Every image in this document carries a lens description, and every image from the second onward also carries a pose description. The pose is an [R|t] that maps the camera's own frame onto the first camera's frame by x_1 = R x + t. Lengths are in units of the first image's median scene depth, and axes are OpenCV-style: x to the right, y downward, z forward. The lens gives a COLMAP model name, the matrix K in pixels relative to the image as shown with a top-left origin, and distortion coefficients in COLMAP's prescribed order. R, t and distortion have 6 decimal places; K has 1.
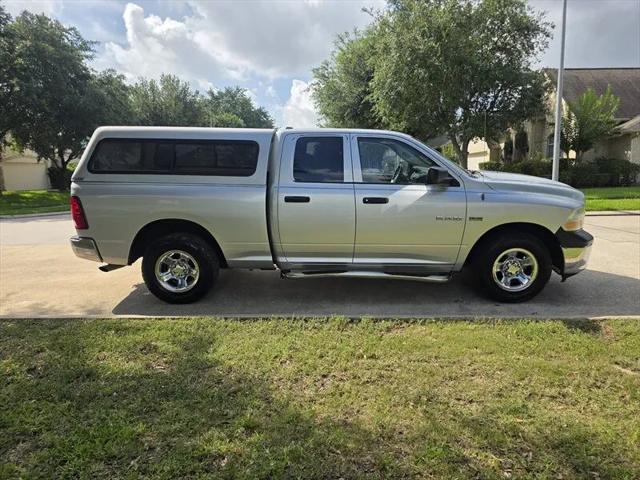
lens RADIAL K [[433.5, 0, 322.3], [0, 433.5, 239.9], [0, 0, 1]] dist [0.049495, -0.046156]
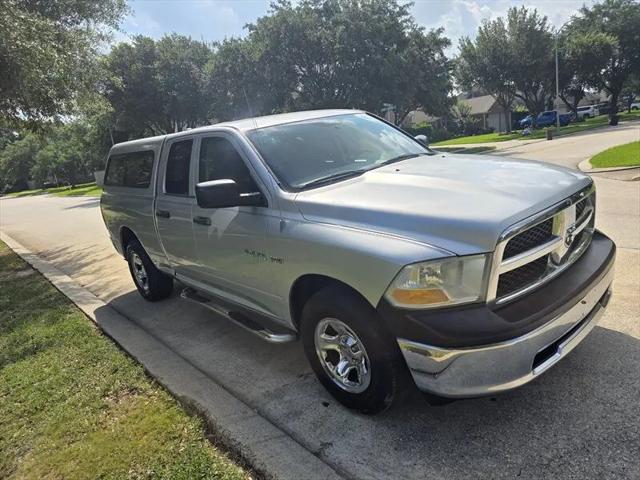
lens RADIAL K [[433.5, 0, 325.3], [0, 433.5, 236.9], [0, 0, 1]] dist [0.049495, -0.046156]
pose [[0.678043, 0.081609, -0.730477, 0.813617], [0.006562, 0.993105, 0.117041, -0.147563], [0.734993, -0.084152, 0.672833, 0.609499]]
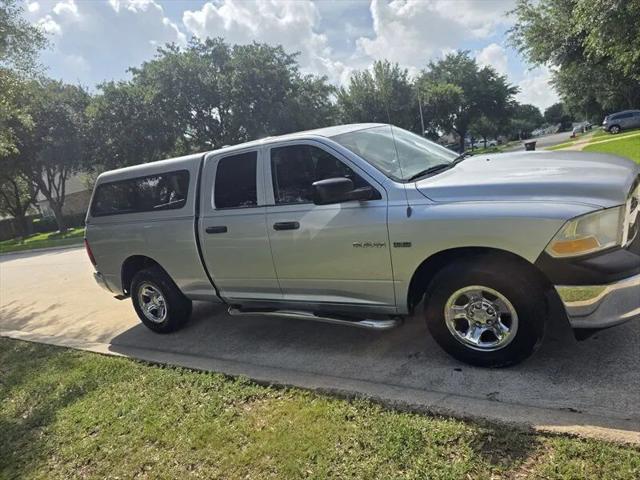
lens RADIAL K [[433.5, 0, 322.2], [0, 433.5, 244.0], [0, 0, 1]] dist [0.049495, -0.046156]
pose [[0.844945, -0.042847, -0.533134, 0.583136], [0.079015, 0.995849, 0.045193, -0.085922], [0.528984, -0.080311, 0.844823, 0.341800]]
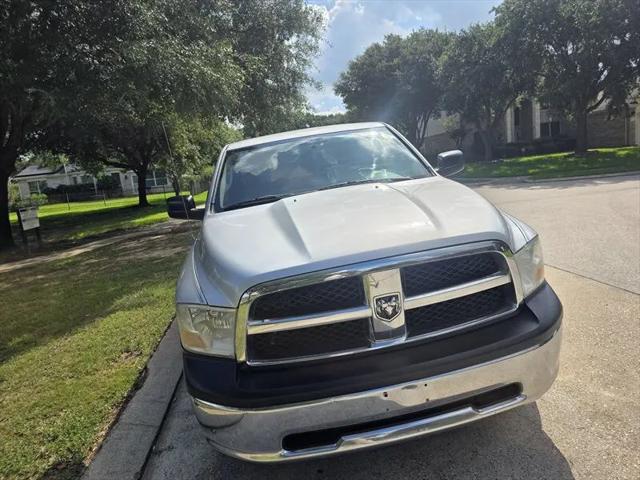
lens RADIAL K [[428.6, 0, 325.5], [0, 428.6, 235.9], [0, 0, 1]] dist [0.061614, -0.057546]
pose [[0.177664, 0.157380, -0.971425, 0.996316], [-0.043561, 0.987420, 0.152004, -0.208675], [0.983127, 0.015311, 0.182284, 1.029237]]
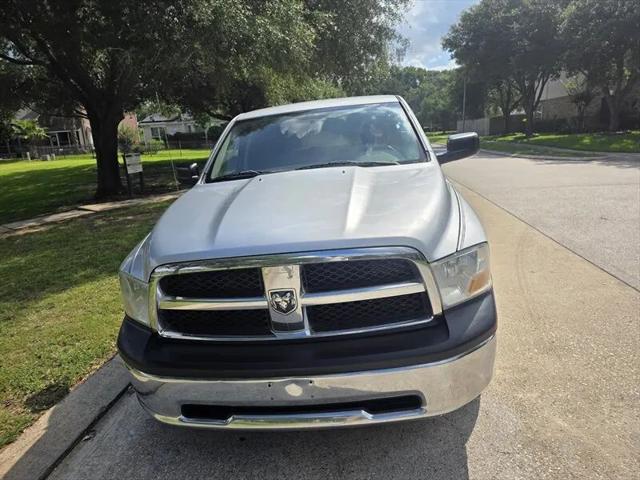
lens RADIAL K [[428.6, 0, 326.3], [0, 428.6, 236.0], [0, 0, 1]] dist [0.061614, -0.057546]
pose [[-0.056267, 0.255292, -0.965225, 0.998339], [-0.093641, 0.961146, 0.259672, -0.250819], [0.994015, 0.104995, -0.030175, 1.201311]]
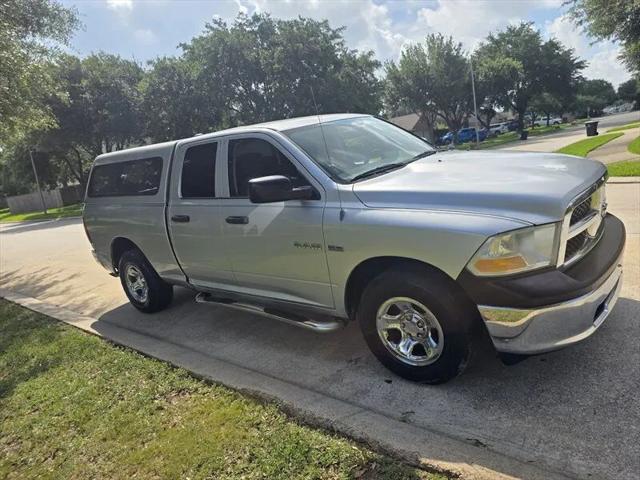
lens RADIAL K [[433.5, 0, 319.0], [0, 433.5, 231.0], [0, 0, 1]] dist [0.049495, -0.046156]
pose [[0.776490, 0.010365, -0.630045, 0.713714], [0.040016, 0.997035, 0.065720, -0.113113], [0.628858, -0.076243, 0.773773, 0.457724]]
